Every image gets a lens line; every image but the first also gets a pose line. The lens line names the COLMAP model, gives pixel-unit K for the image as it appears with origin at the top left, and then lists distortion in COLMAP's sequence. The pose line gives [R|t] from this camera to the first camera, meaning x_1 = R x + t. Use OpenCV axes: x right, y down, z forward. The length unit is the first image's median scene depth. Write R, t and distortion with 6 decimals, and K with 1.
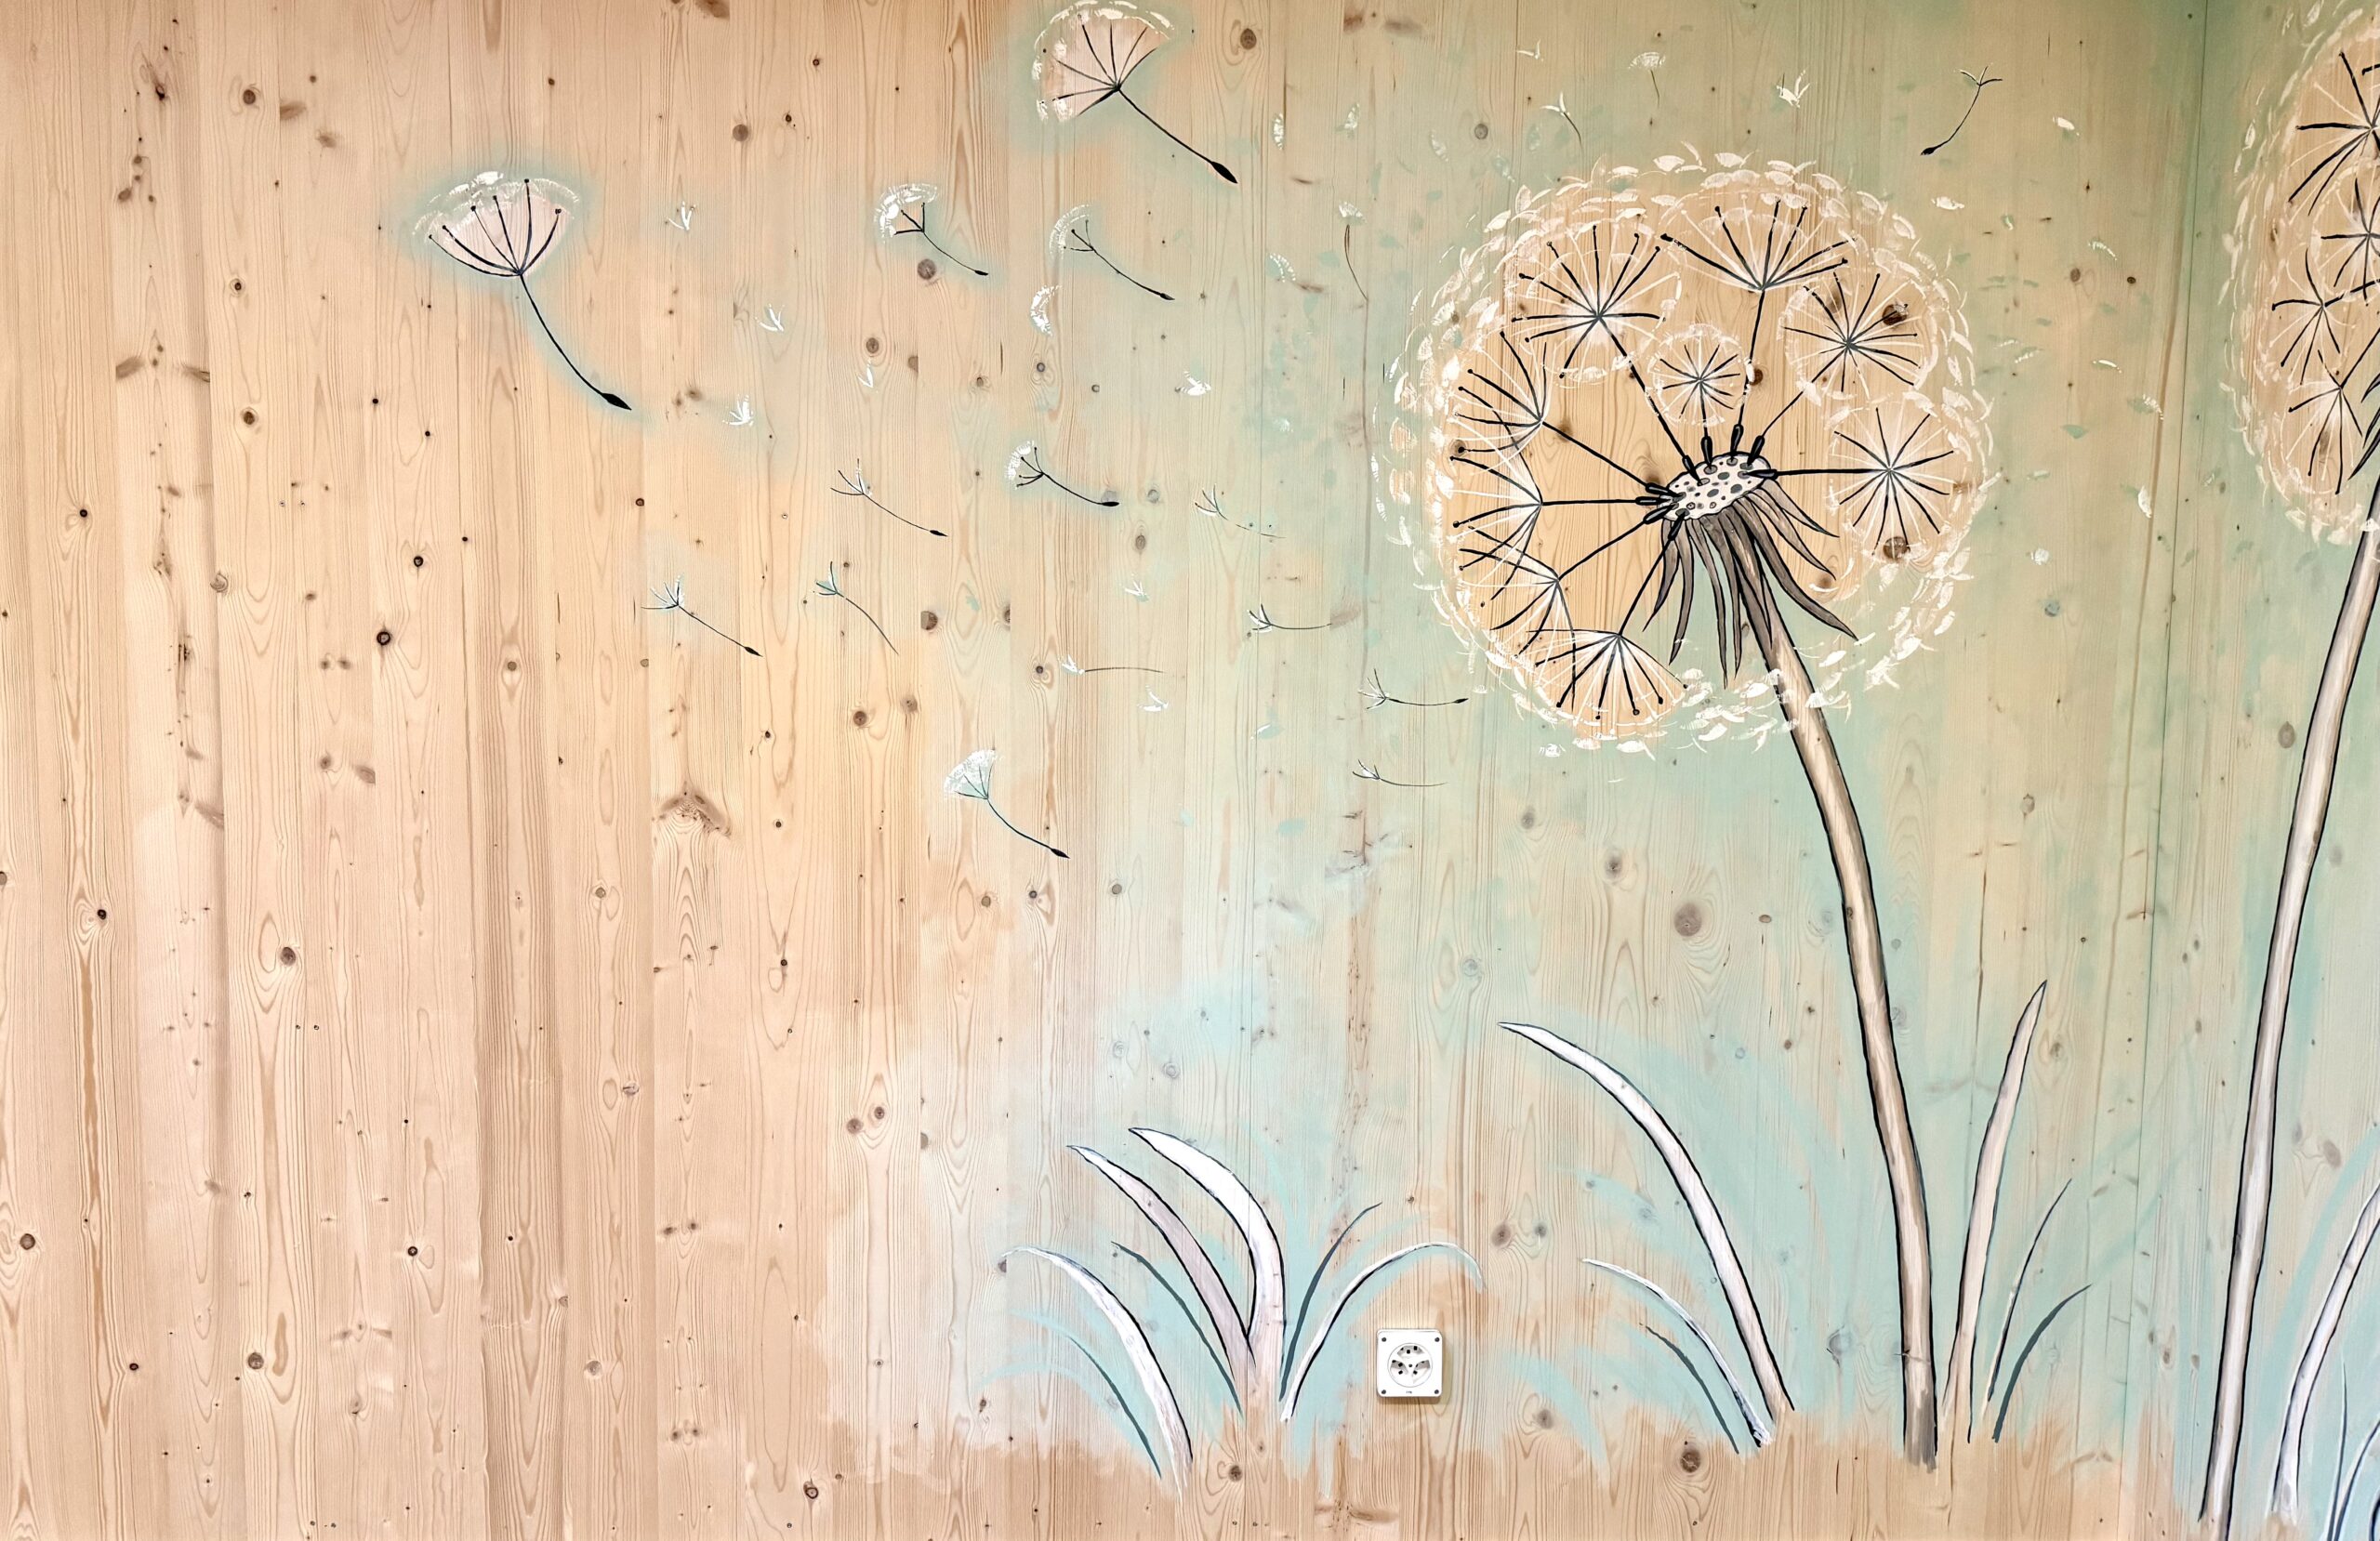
lens RADIAL K [[1641.3, 0, 1197.9], [0, 1641.3, 804.3], [0, 0, 1]] dist [0.088521, -0.123572]
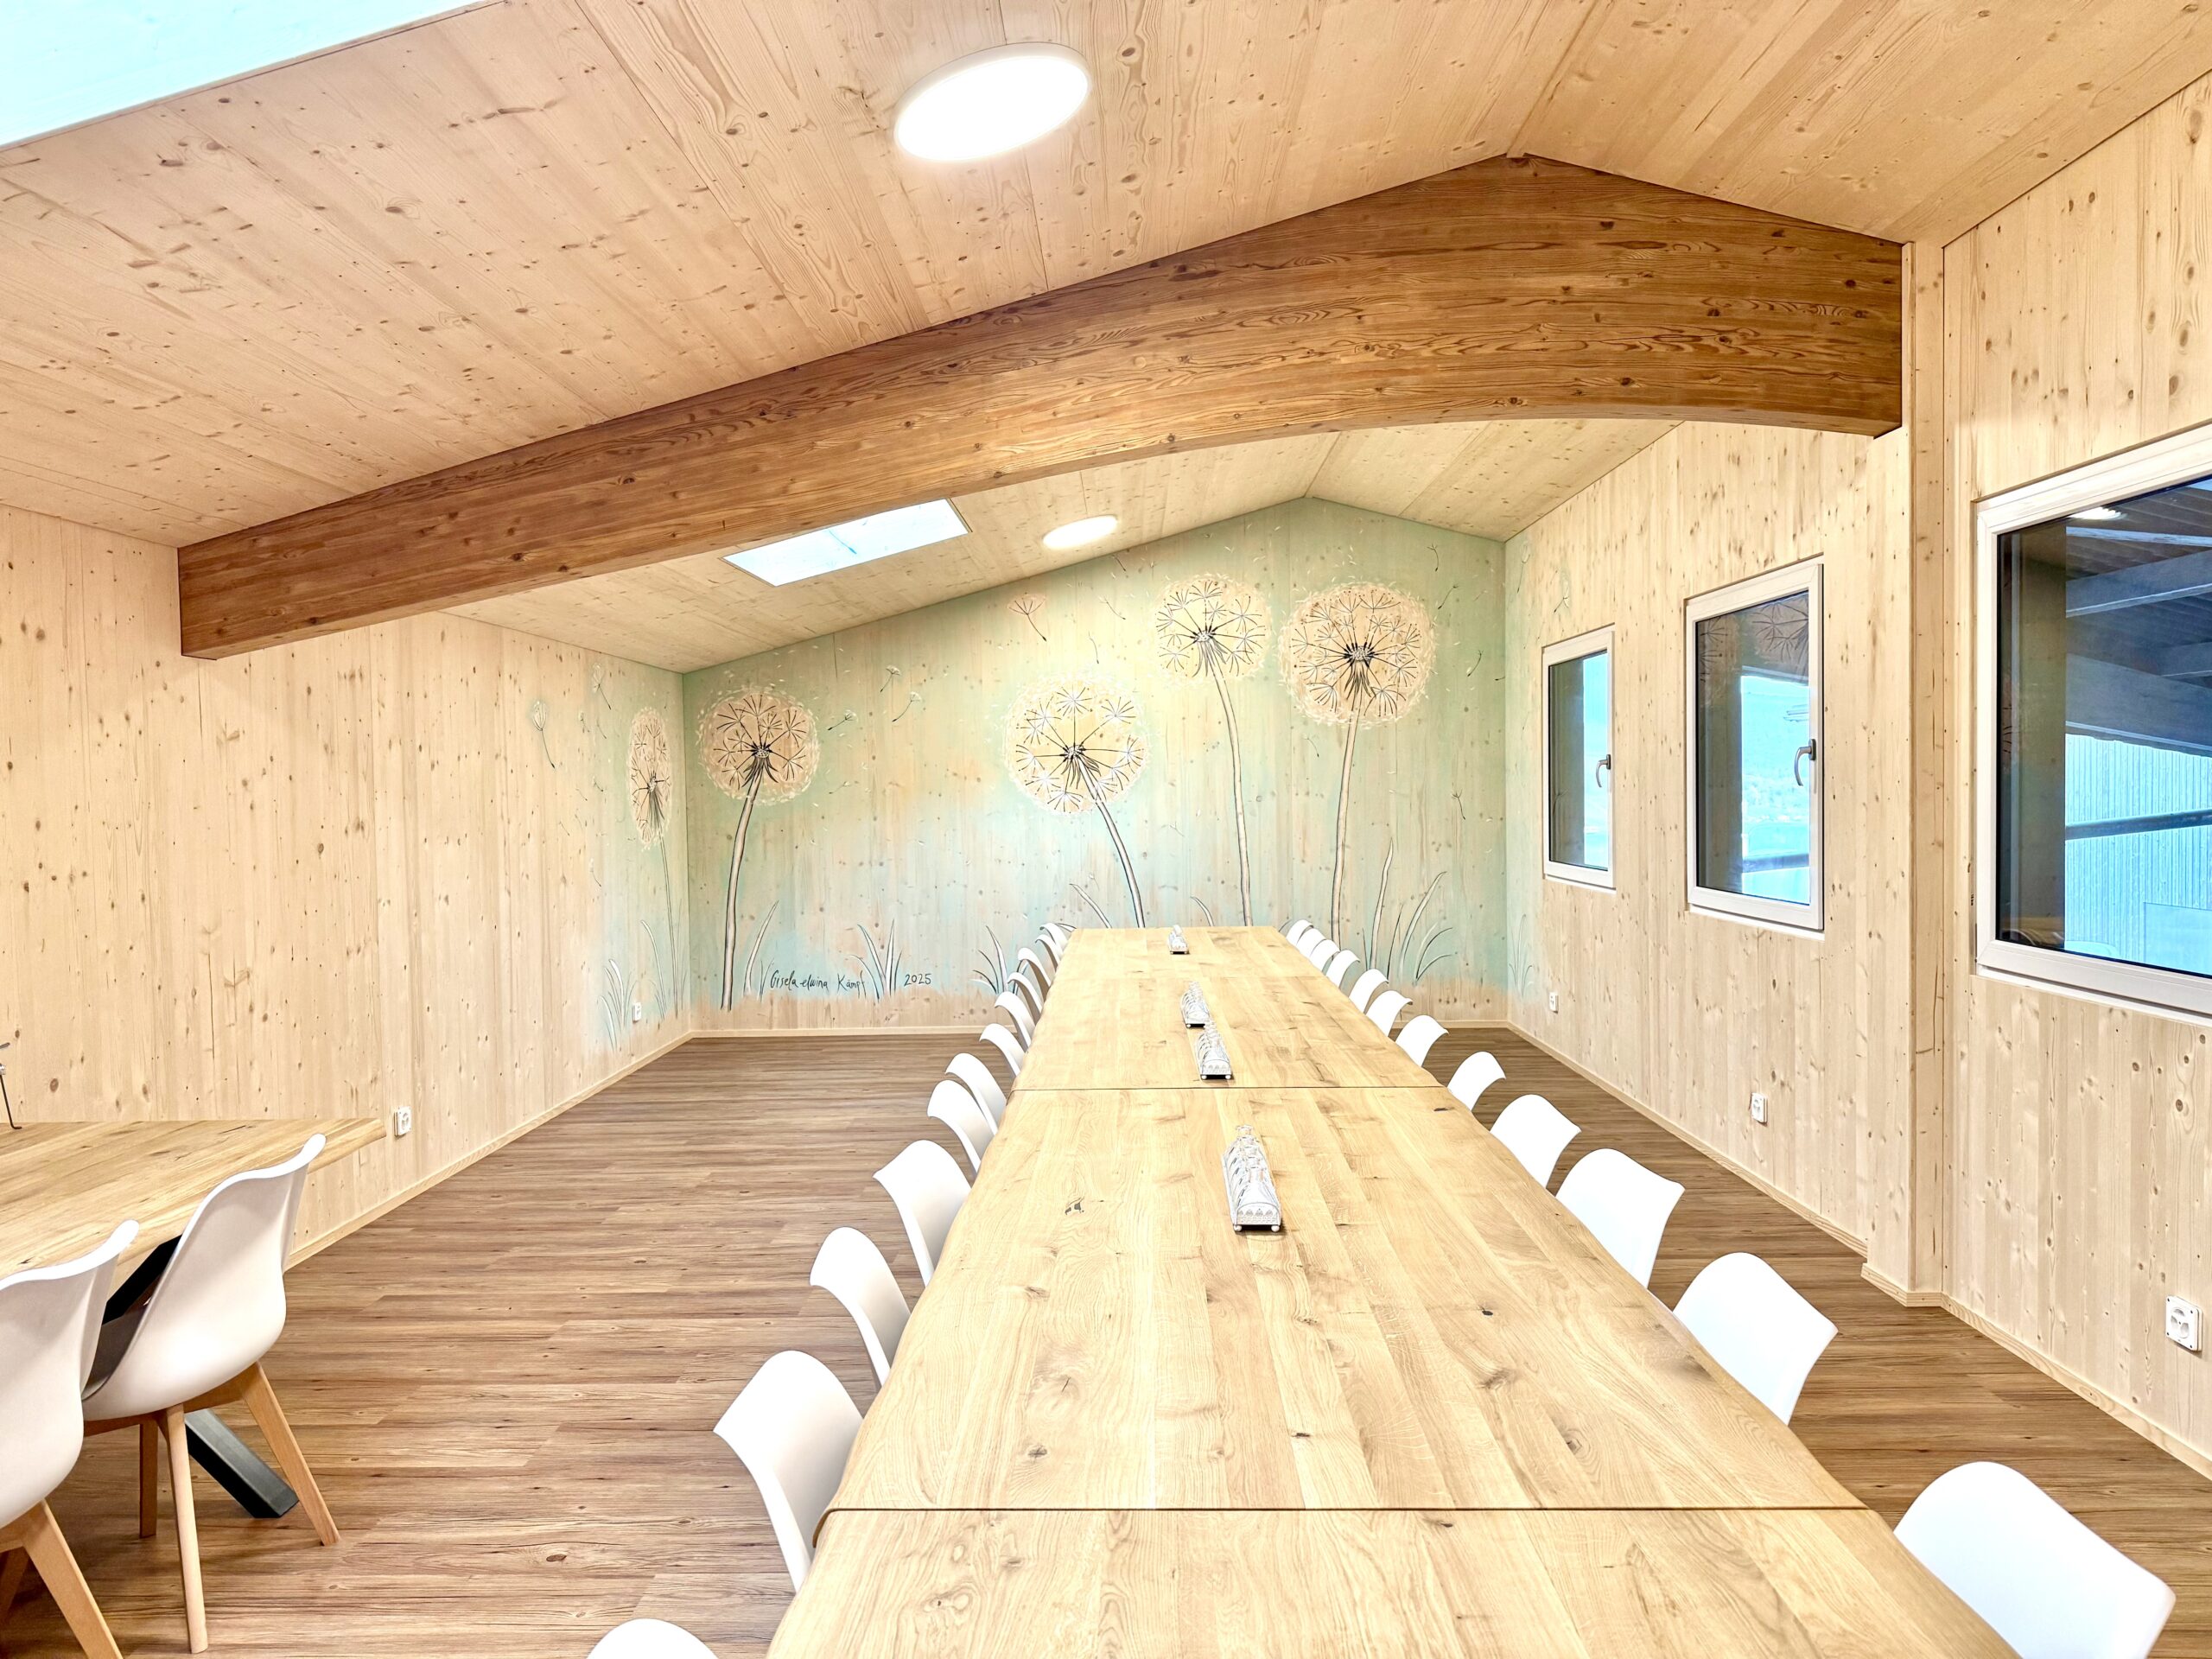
lens RADIAL K [[1528.0, 0, 1099.1], [0, 1528.0, 844.0], [0, 0, 1]] dist [0.086207, -0.123820]
pose [[0.047802, -0.050399, 0.997584, -3.470806], [0.096669, 0.994271, 0.045600, -0.111817], [-0.994168, 0.094256, 0.052401, -0.294174]]
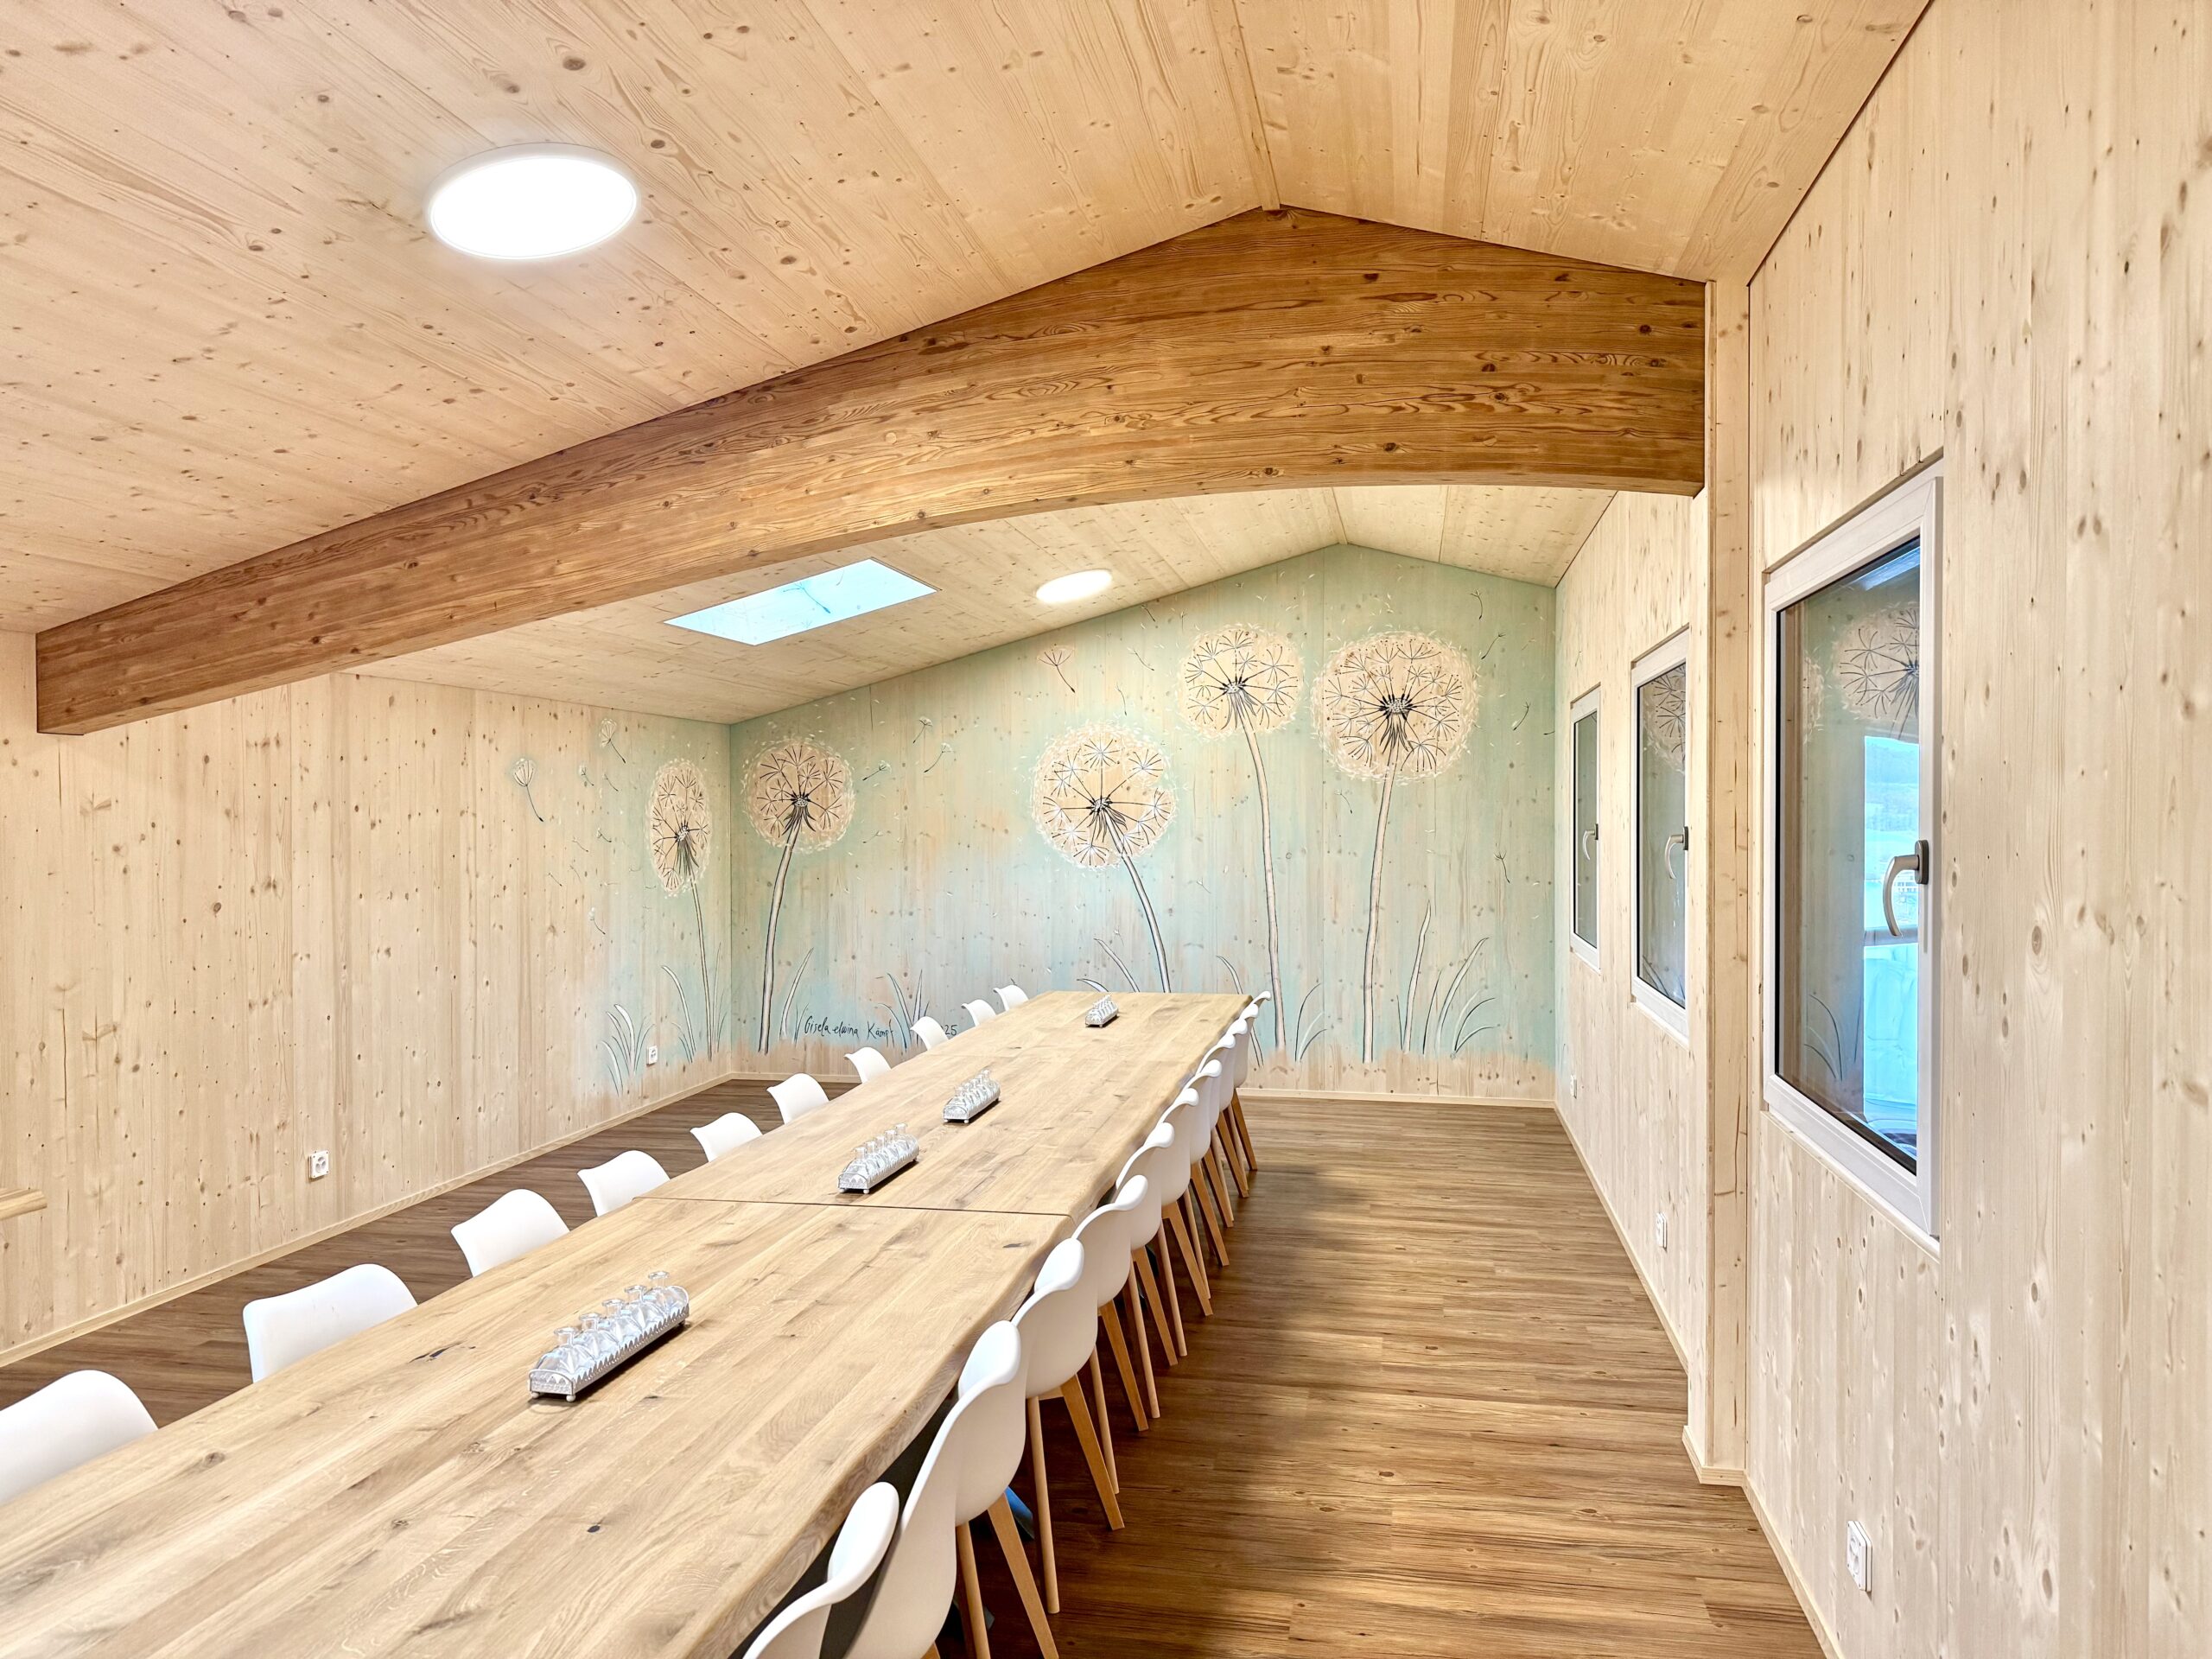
lens RADIAL K [[1528.0, 0, 1104.1], [0, 1528.0, 838.5], [0, 0, 1]] dist [0.086207, -0.123820]
pose [[0.220108, -0.028133, 0.975070, -3.303934], [0.083335, 0.996472, 0.009938, -0.127707], [-0.971909, 0.079070, 0.221676, -0.929277]]
